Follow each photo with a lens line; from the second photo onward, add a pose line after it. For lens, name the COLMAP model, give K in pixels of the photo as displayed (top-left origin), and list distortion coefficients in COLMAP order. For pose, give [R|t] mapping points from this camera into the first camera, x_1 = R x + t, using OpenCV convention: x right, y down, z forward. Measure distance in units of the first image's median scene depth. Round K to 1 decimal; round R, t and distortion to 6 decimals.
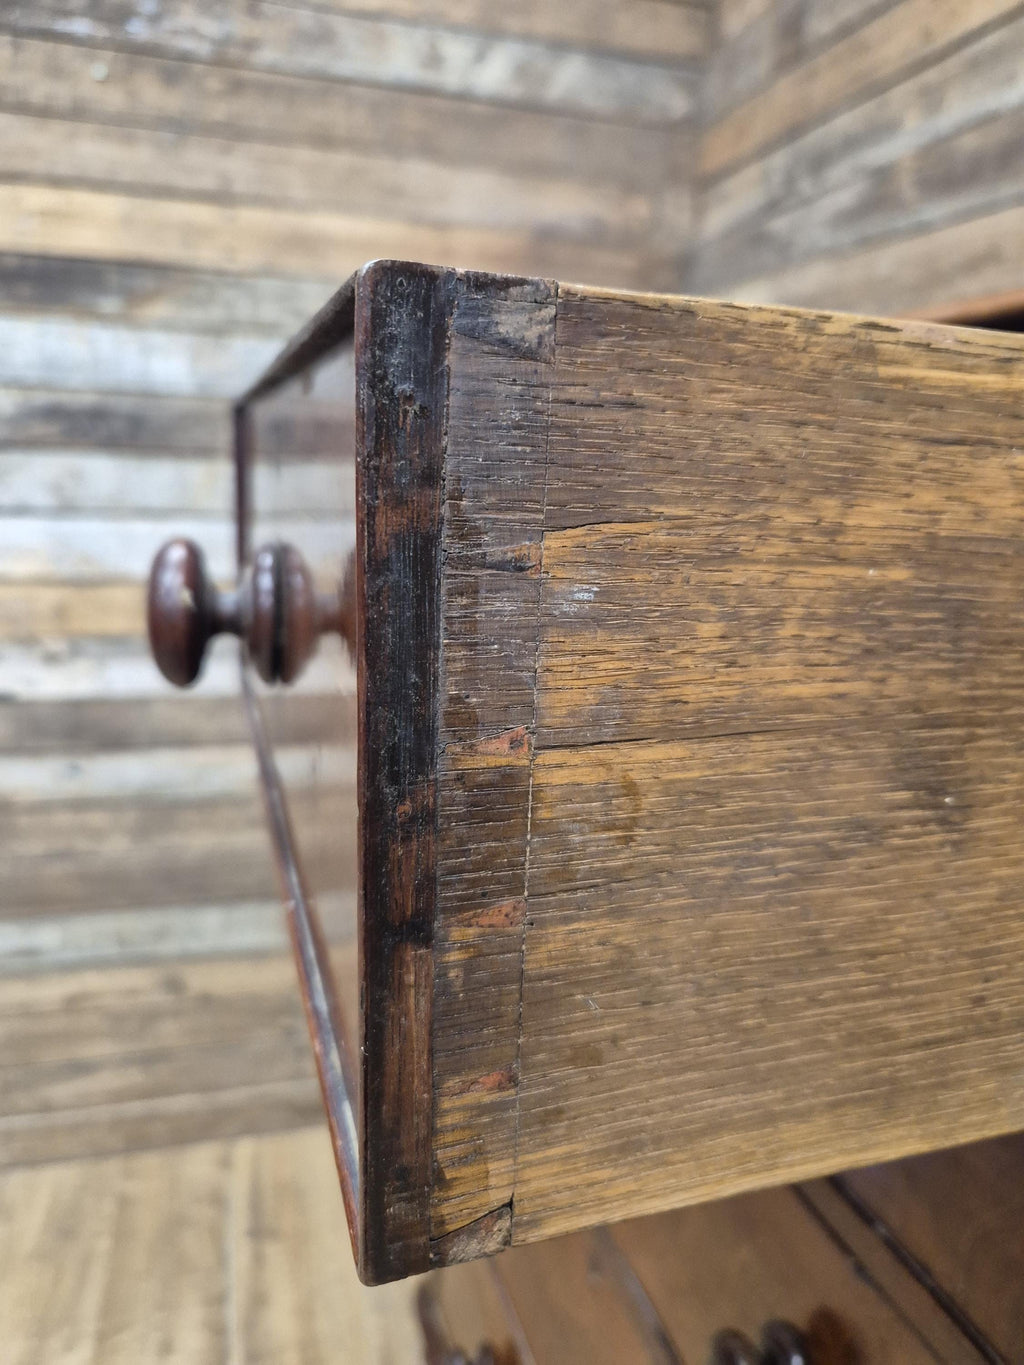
lens RADIAL K [[990.7, 0, 500.4], [0, 990.7, 672.7], [0, 0, 1]] dist [0.004821, -0.014072]
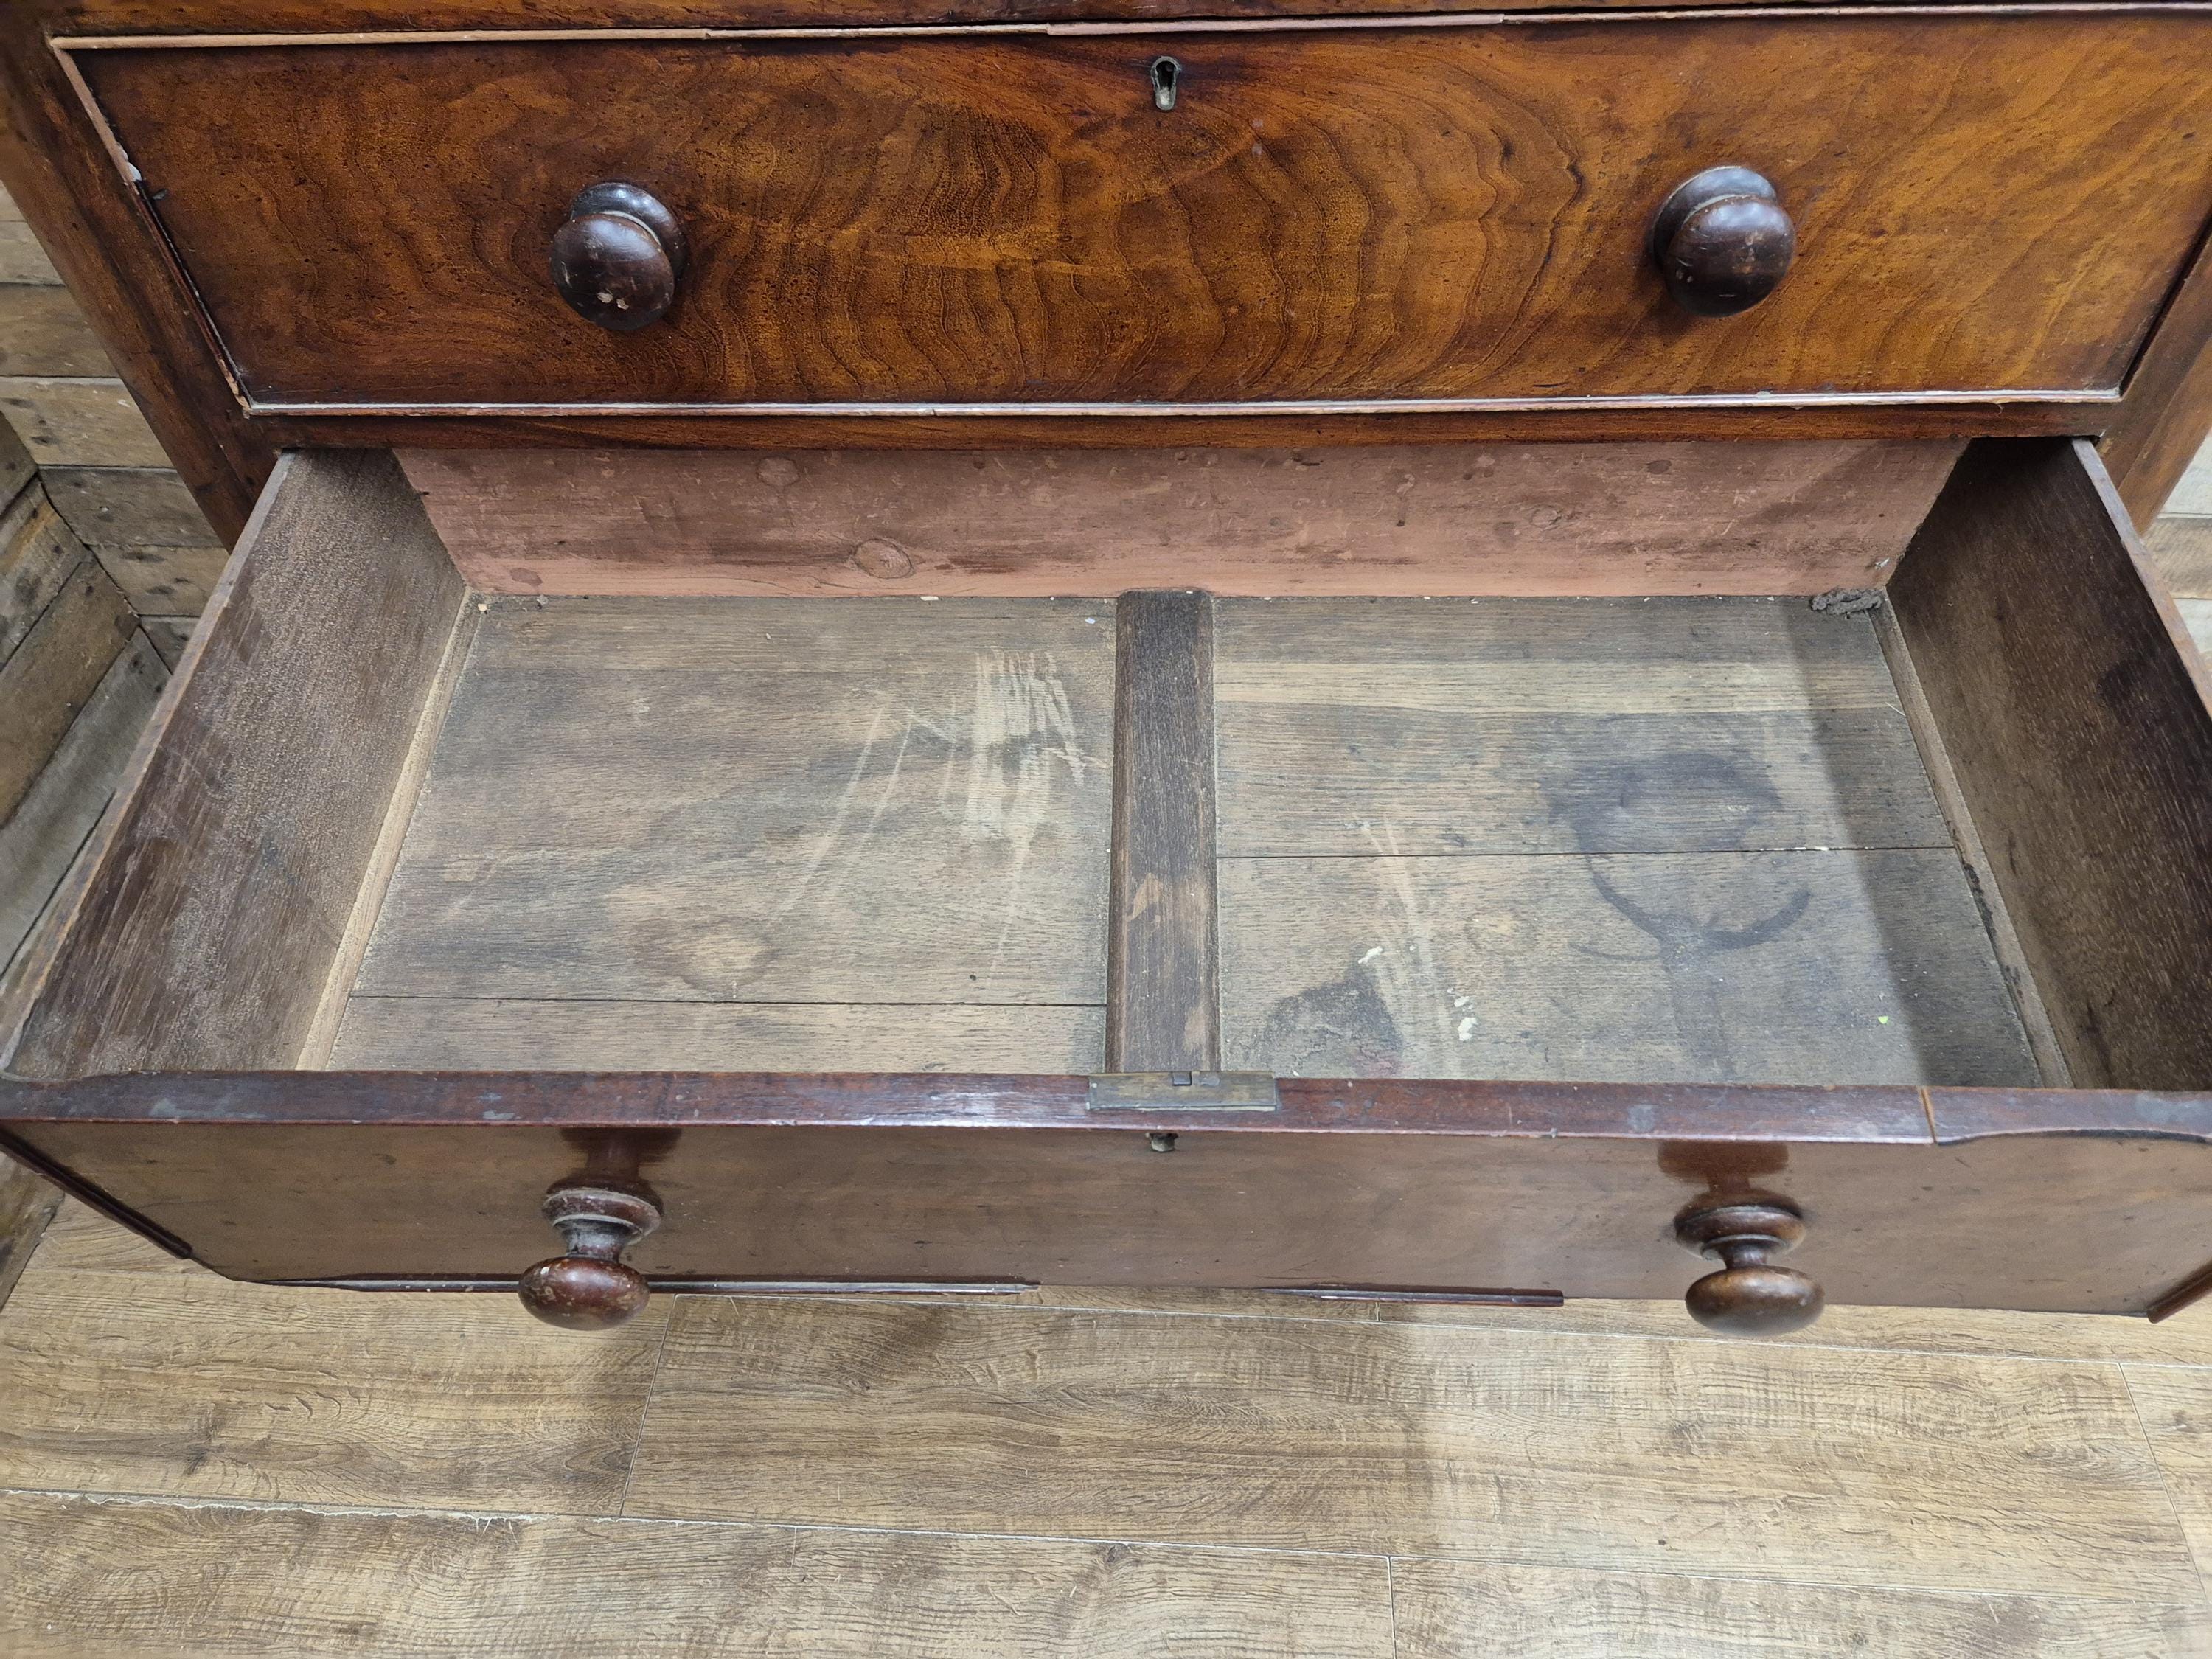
lens RADIAL K [[1522.3, 0, 1117.1], [0, 1522.3, 796.8], [0, 0, 1]] dist [0.075277, -0.063049]
pose [[0.306031, -0.762381, 0.570193, -0.311721], [0.231062, 0.640501, 0.732372, -0.159956], [-0.923556, -0.092378, 0.372170, 0.271929]]
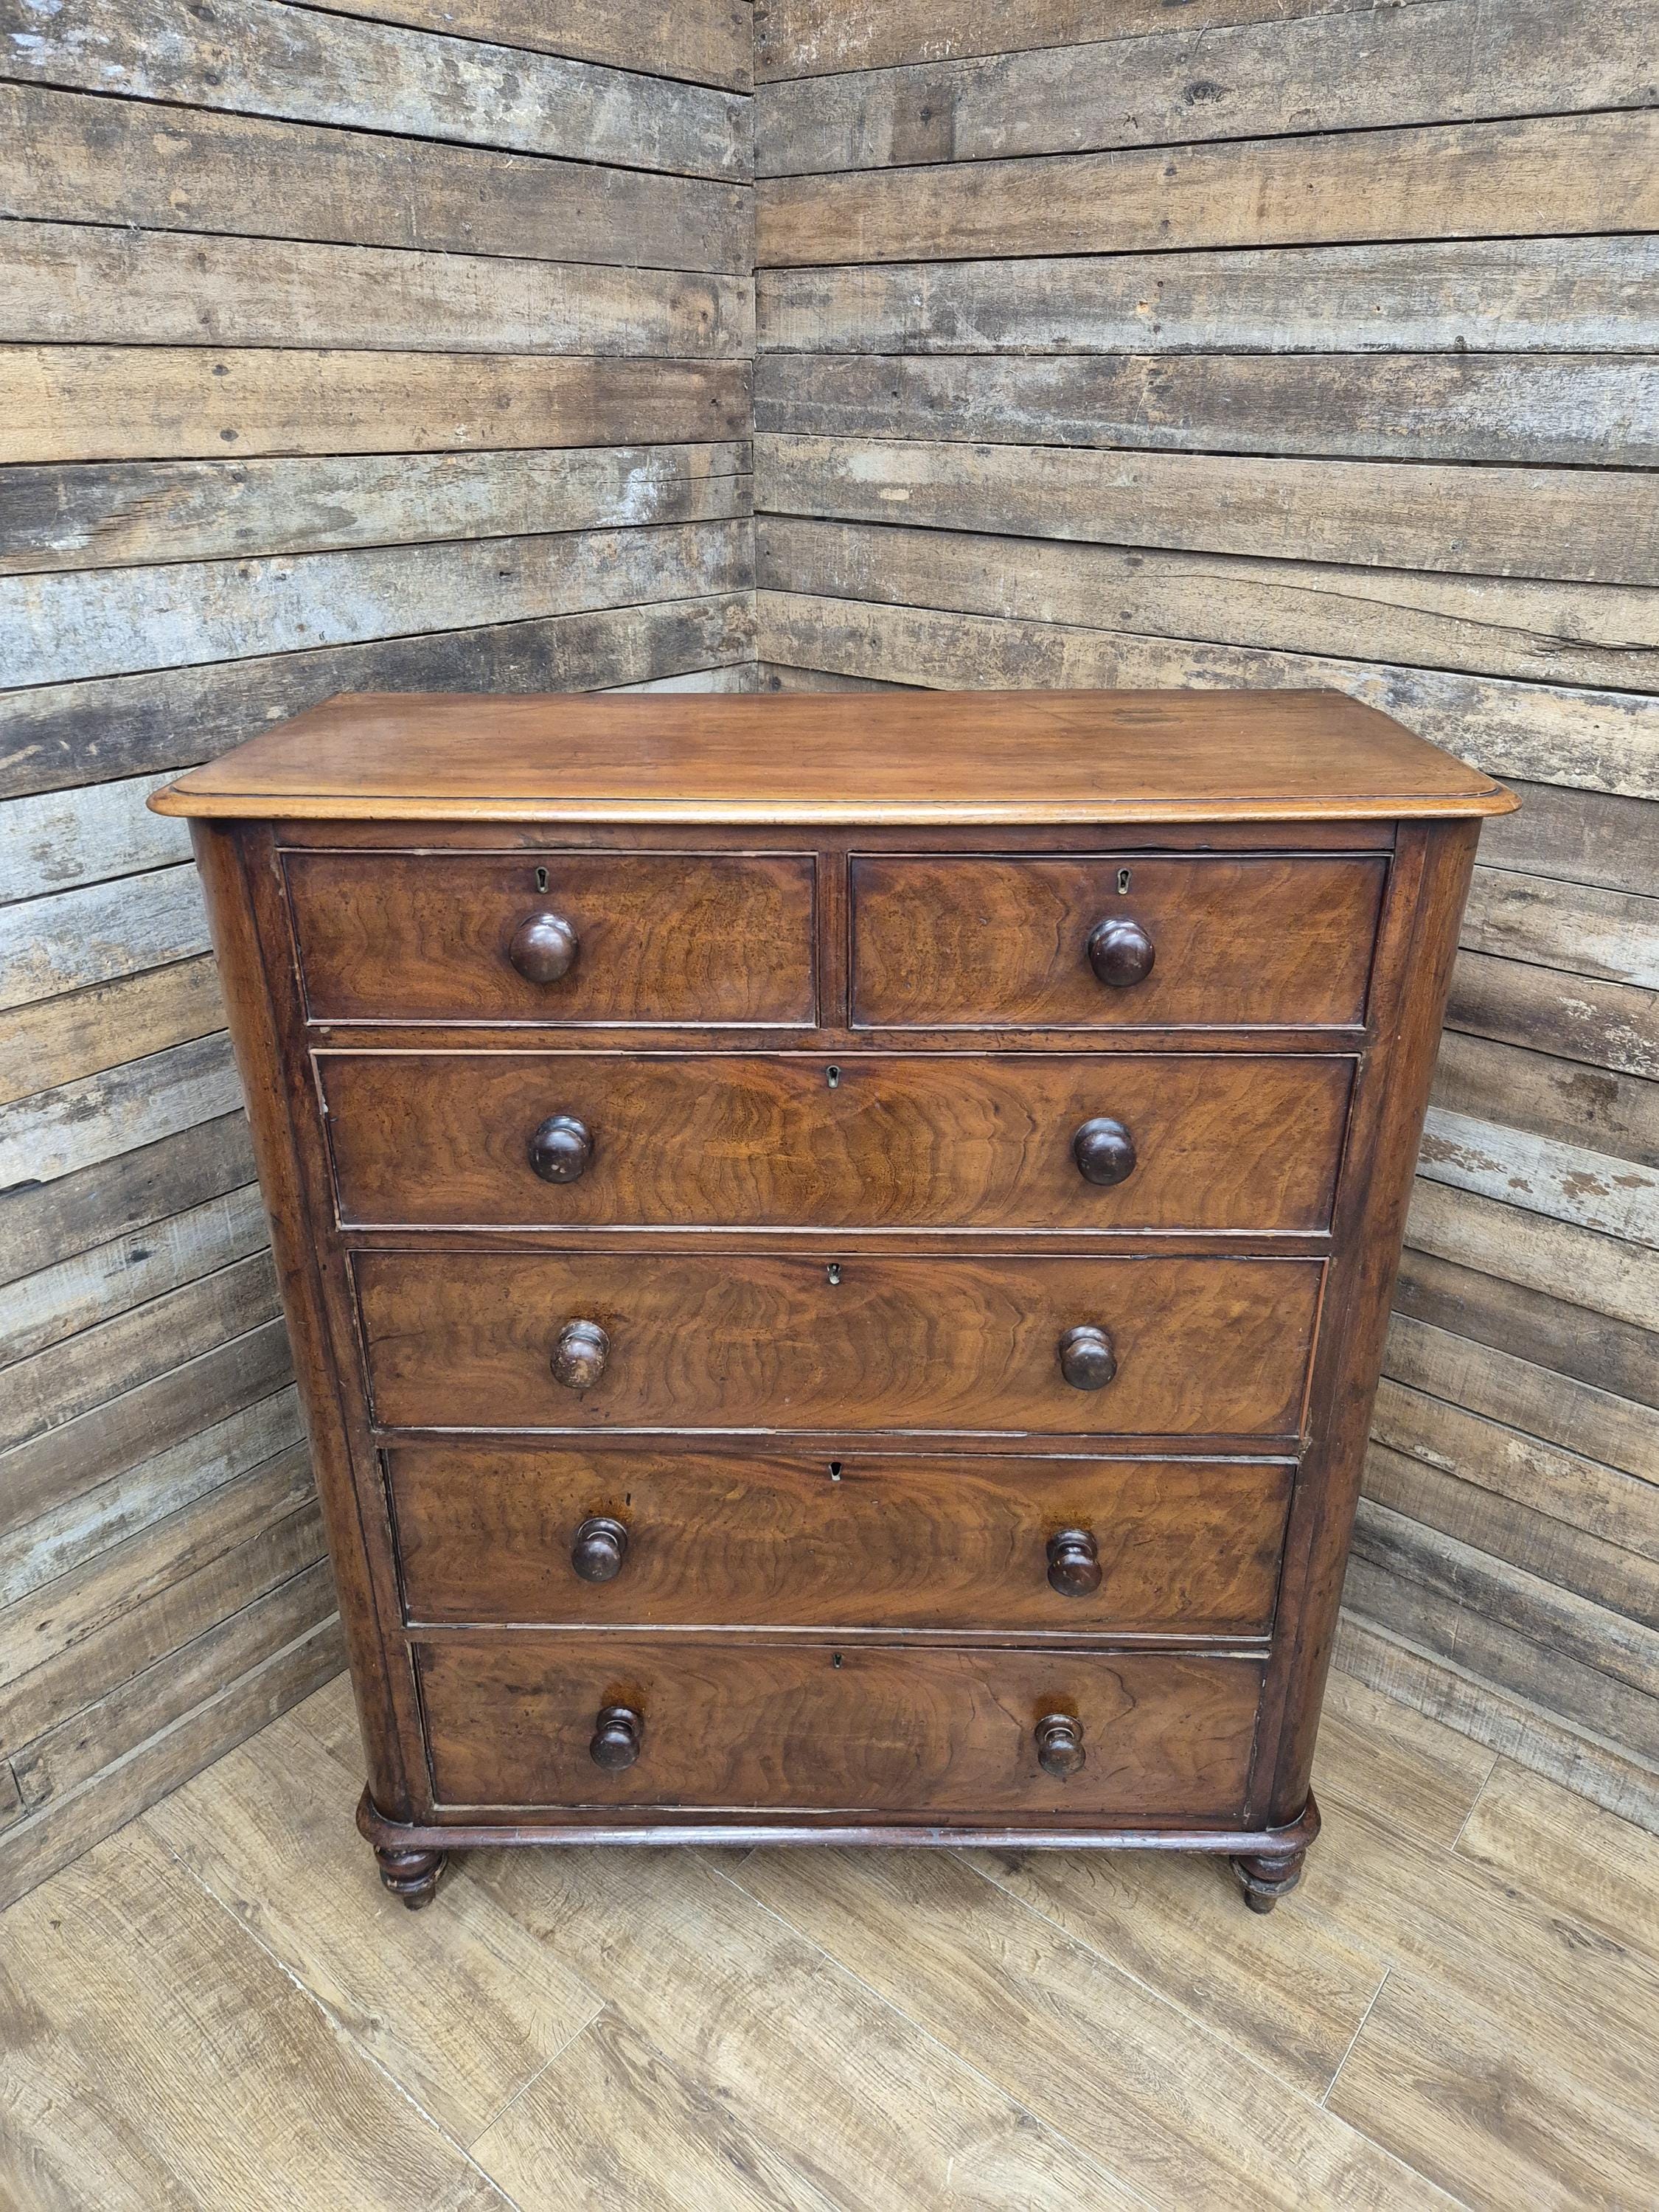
lens RADIAL K [[1522.3, 0, 840.8], [0, 1522.3, 1100.4], [0, 0, 1]] dist [0.075277, -0.063049]
pose [[0.804156, -0.290816, 0.518420, -0.577263], [0.148310, 0.942726, 0.298785, -0.249706], [-0.575619, -0.163383, 0.801229, -0.089921]]
